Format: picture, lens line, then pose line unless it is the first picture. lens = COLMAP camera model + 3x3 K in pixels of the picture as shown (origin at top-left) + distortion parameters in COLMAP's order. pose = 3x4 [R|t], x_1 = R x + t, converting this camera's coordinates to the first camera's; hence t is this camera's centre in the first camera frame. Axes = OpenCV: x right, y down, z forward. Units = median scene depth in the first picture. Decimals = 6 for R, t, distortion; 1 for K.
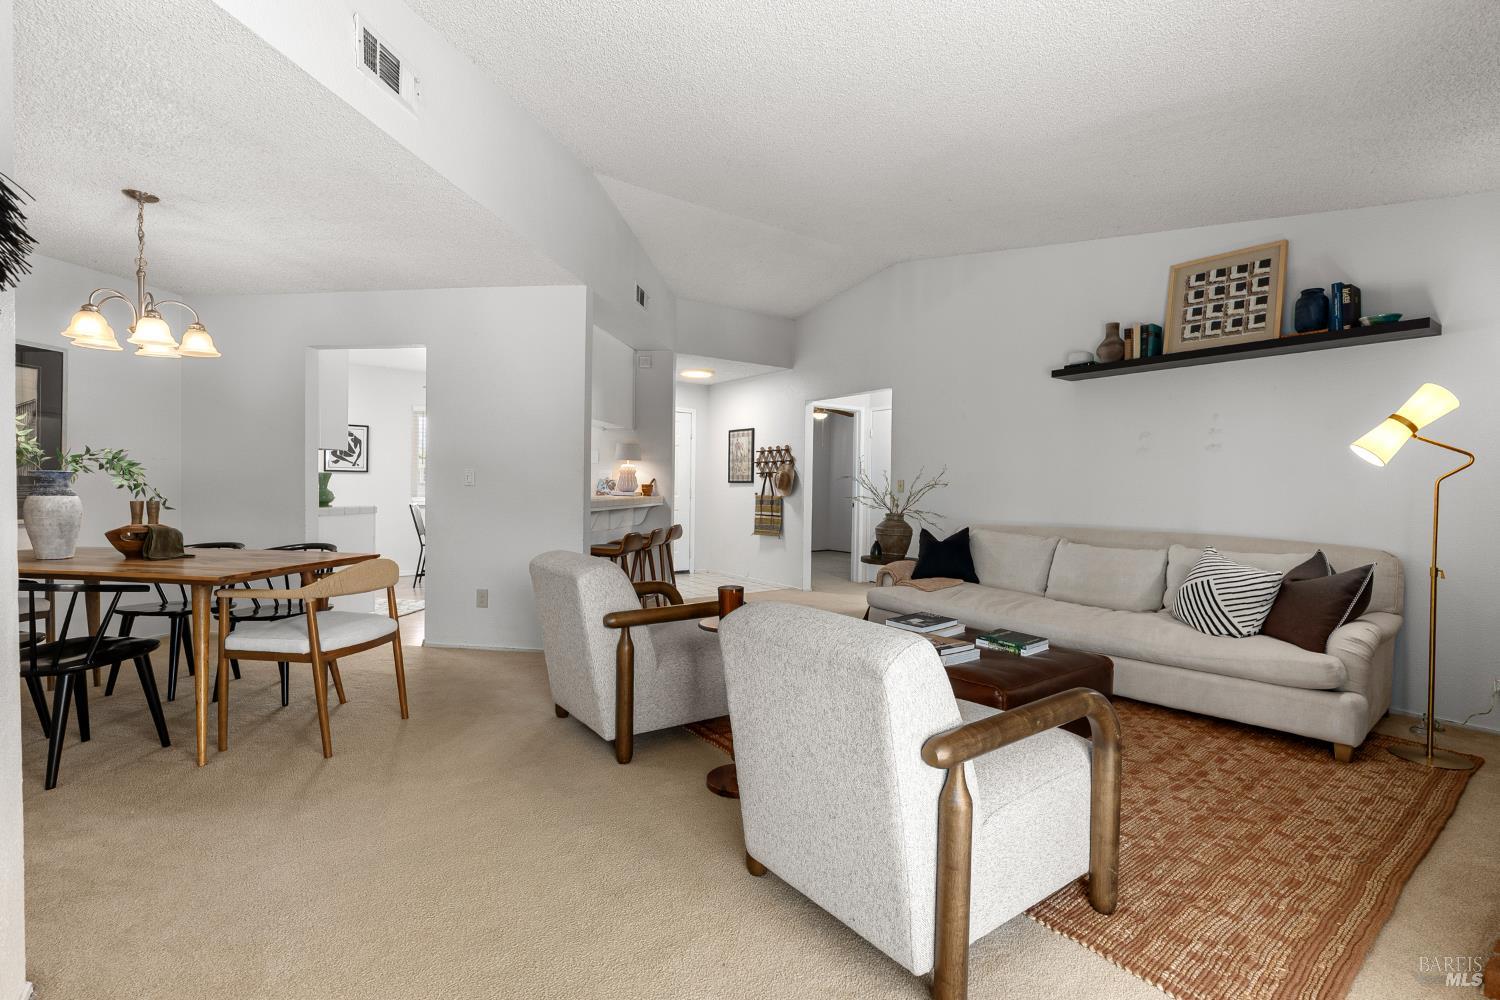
lens RADIAL K [[676.1, 0, 750.2], [0, 676.1, 495.6], [0, 0, 1]] dist [-0.000363, 0.000221]
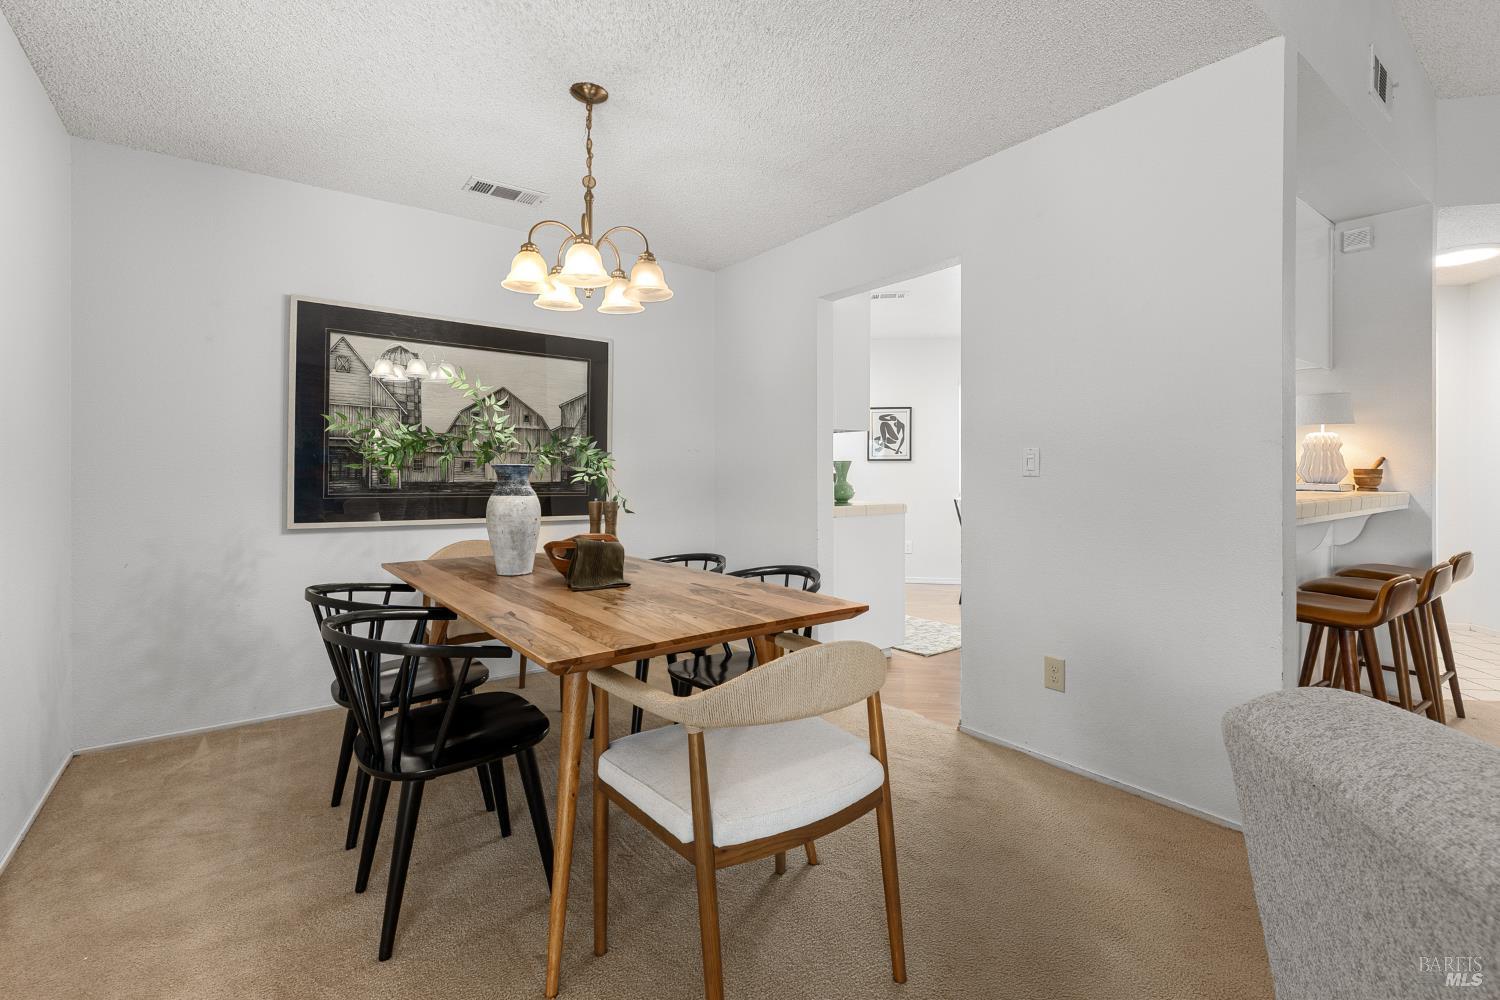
lens RADIAL K [[670.8, 0, 752.6], [0, 670.8, 474.9], [0, 0, 1]] dist [-0.000470, -0.000088]
pose [[0.709977, -0.011519, -0.704131, -0.123985], [0.002513, 0.999901, -0.013823, -0.005793], [0.704221, 0.008045, 0.709936, 0.291873]]
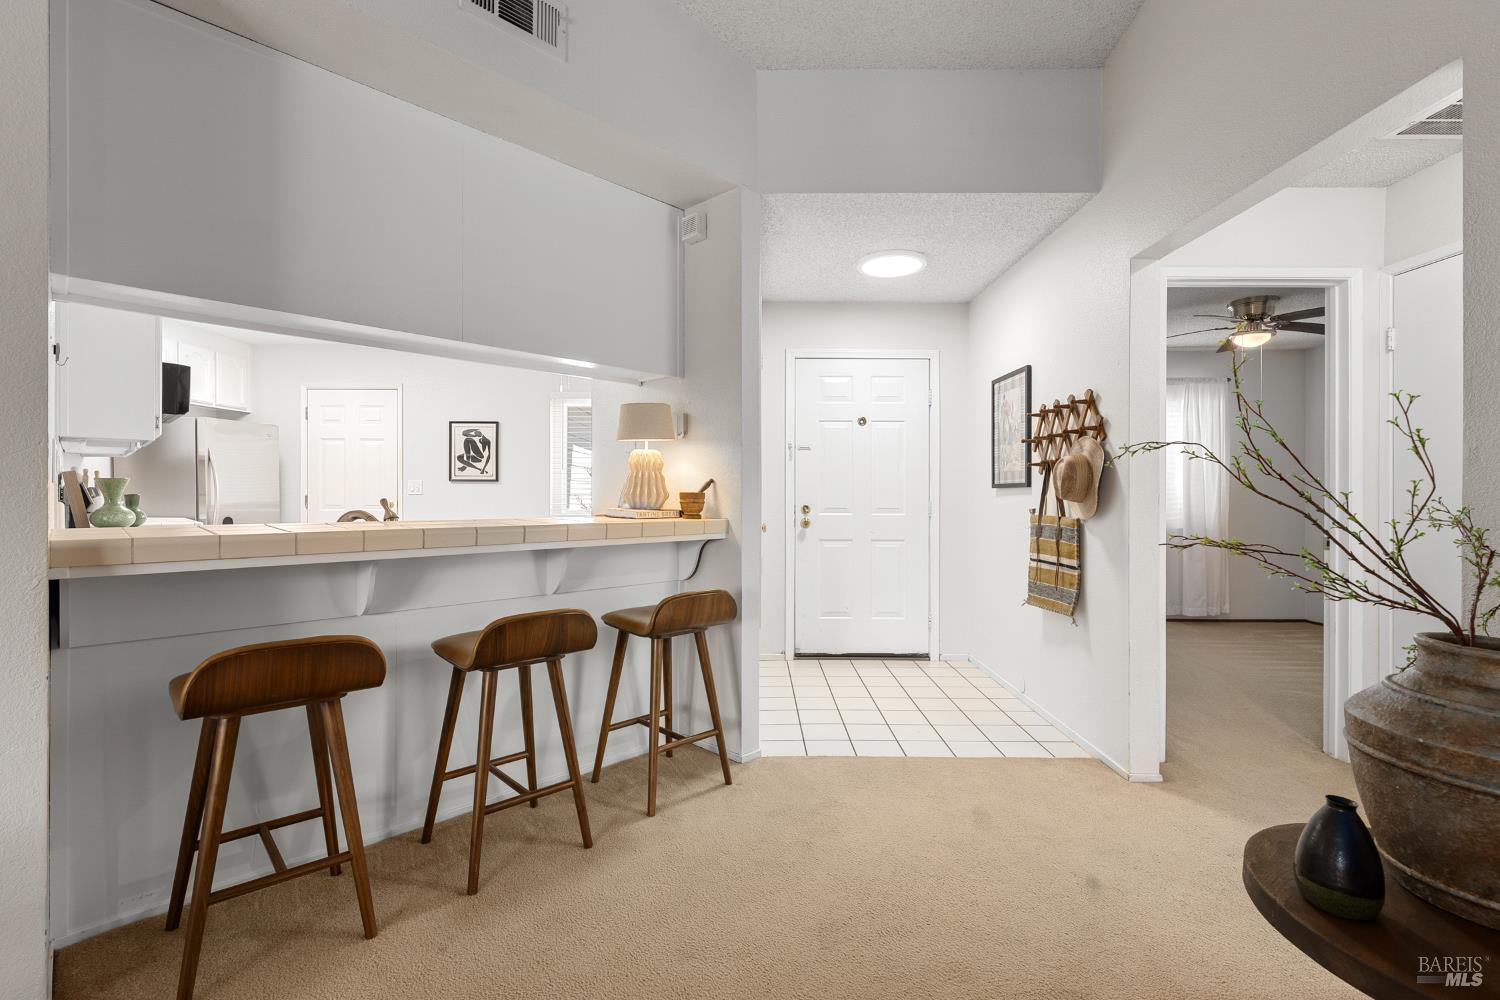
lens RADIAL K [[663.7, 0, 752.0], [0, 663.7, 491.8], [0, 0, 1]] dist [-0.000669, 0.000089]
pose [[0.808099, -0.012757, -0.588909, 0.141565], [0.000203, 0.999771, -0.021379, -0.007449], [0.589047, 0.017157, 0.807917, 0.660420]]
